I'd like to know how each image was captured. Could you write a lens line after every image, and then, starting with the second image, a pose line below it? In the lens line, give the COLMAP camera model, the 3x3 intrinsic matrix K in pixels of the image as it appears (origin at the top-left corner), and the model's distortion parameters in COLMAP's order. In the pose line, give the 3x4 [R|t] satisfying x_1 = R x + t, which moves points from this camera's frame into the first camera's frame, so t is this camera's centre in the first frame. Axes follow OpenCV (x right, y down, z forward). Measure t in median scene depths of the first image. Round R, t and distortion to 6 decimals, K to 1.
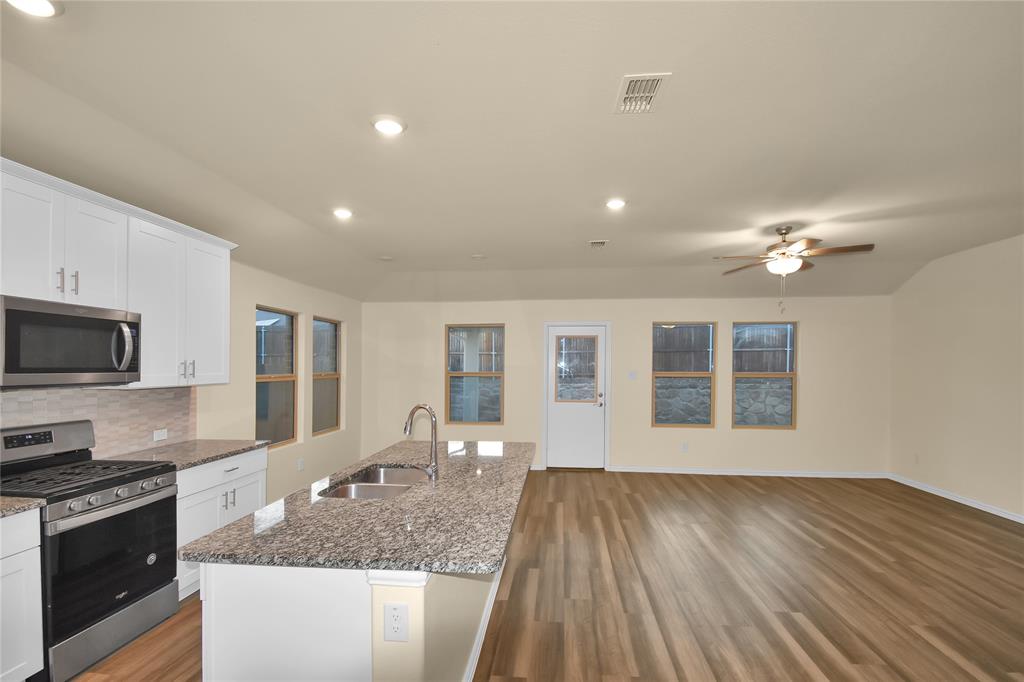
lens RADIAL K [[488.4, 0, 510.8], [0, 488.4, 368.3], [0, 0, 1]] dist [-0.000285, -0.000106]
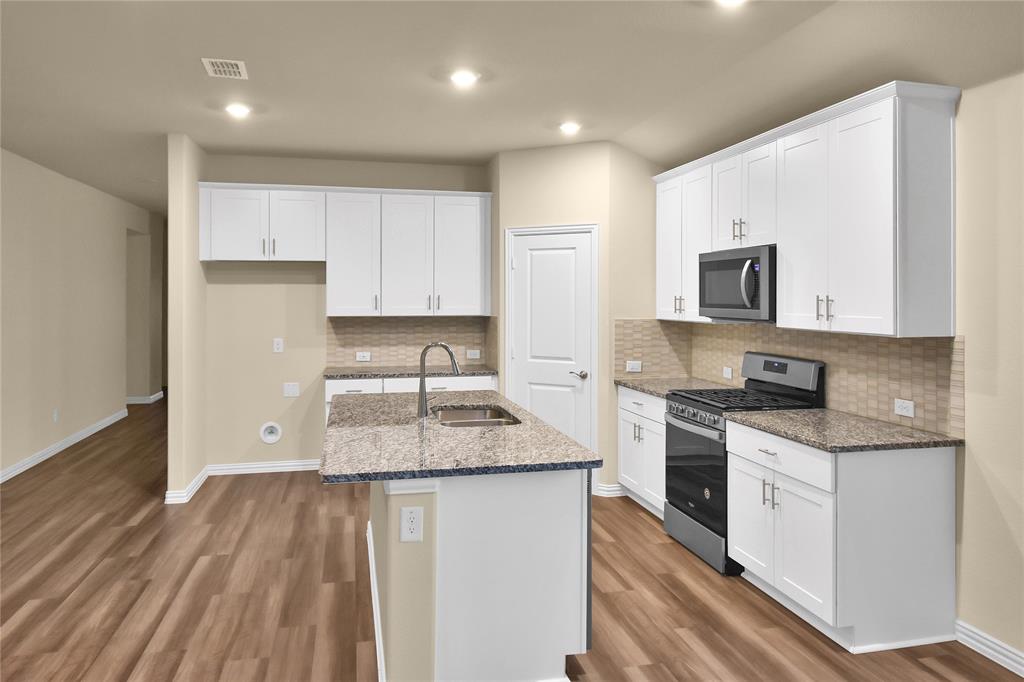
lens RADIAL K [[720.8, 0, 511.9], [0, 720.8, 297.5], [0, 0, 1]] dist [-0.034303, -0.001166]
pose [[-0.948224, -0.003652, -0.317581, 0.106049], [-0.004821, 0.999984, 0.002893, -0.015267], [0.317565, 0.004274, -0.948227, 1.992330]]
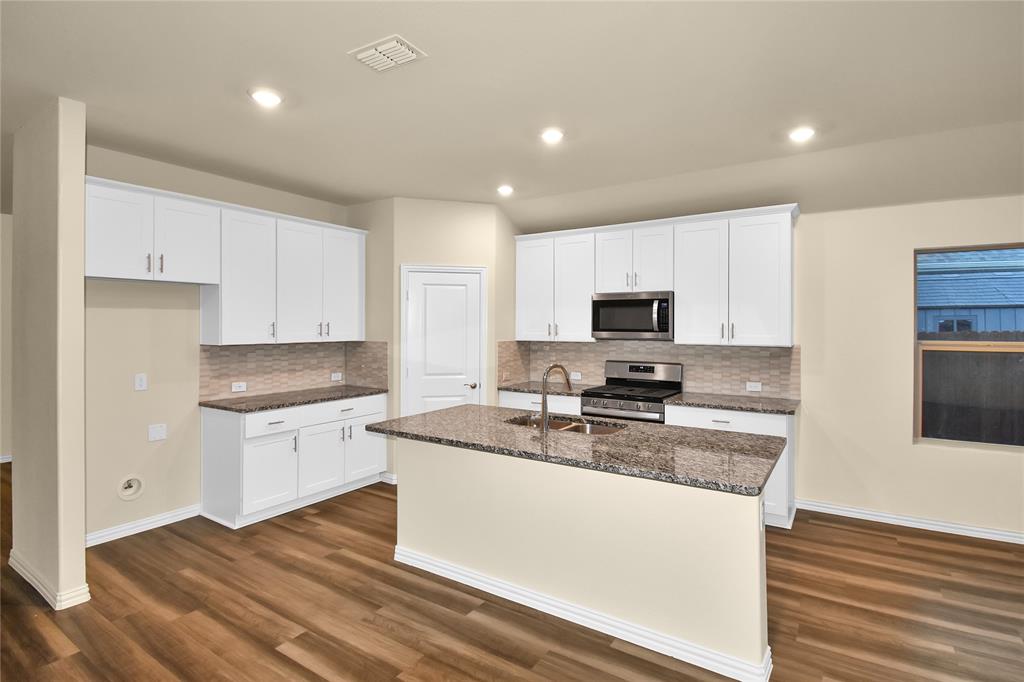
lens RADIAL K [[513.1, 0, 511.5], [0, 513.1, 326.3], [0, 0, 1]] dist [-0.000471, -0.000361]
pose [[-0.466315, -0.000716, -0.884618, 0.743337], [-0.005791, 0.999981, 0.002243, -0.010080], [0.884600, 0.006169, -0.466310, 1.209527]]
